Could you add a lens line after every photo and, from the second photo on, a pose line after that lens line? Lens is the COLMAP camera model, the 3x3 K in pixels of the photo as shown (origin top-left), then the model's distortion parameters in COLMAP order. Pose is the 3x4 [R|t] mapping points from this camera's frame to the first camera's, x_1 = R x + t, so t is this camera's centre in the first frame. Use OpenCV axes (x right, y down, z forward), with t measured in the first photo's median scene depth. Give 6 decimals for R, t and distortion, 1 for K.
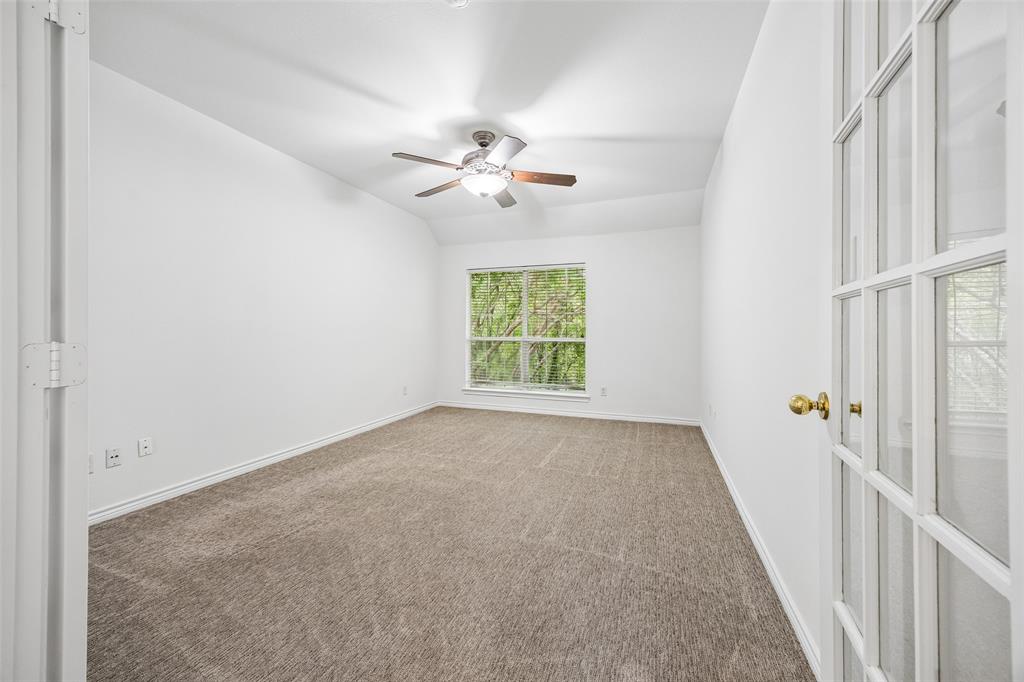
lens RADIAL K [[391.6, 0, 515.1], [0, 391.6, 338.6], [0, 0, 1]] dist [0.003482, 0.000347]
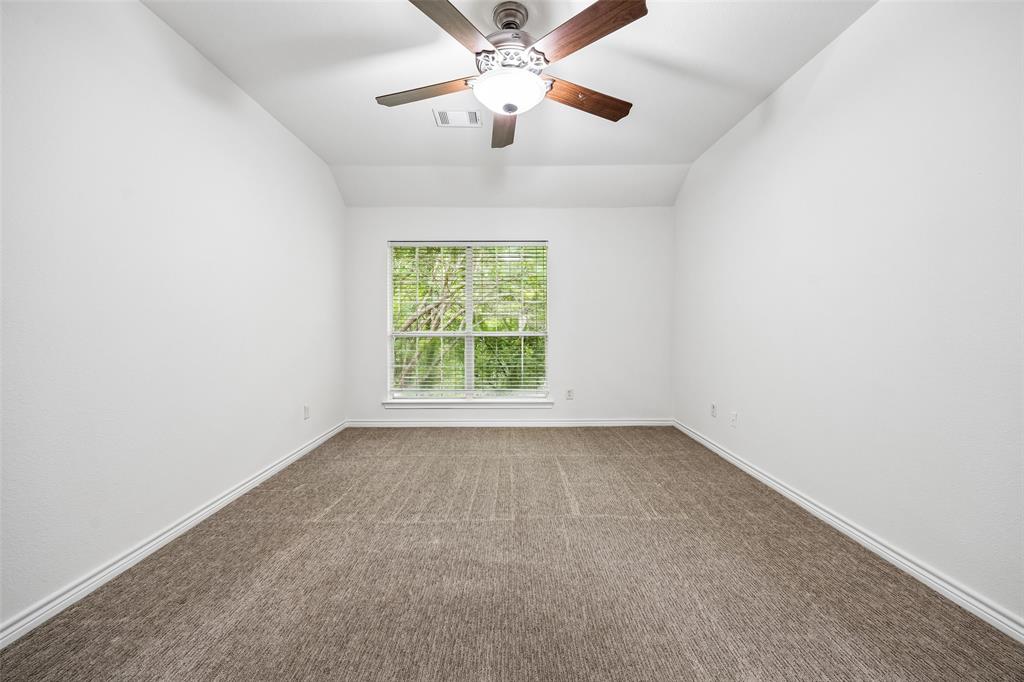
lens RADIAL K [[391.6, 0, 509.3], [0, 391.6, 333.3], [0, 0, 1]] dist [0.003482, 0.000347]
pose [[0.936189, -0.013613, 0.351234, -0.187005], [0.012836, 0.999907, 0.004542, -0.002162], [-0.351264, 0.000256, 0.936277, 0.244670]]
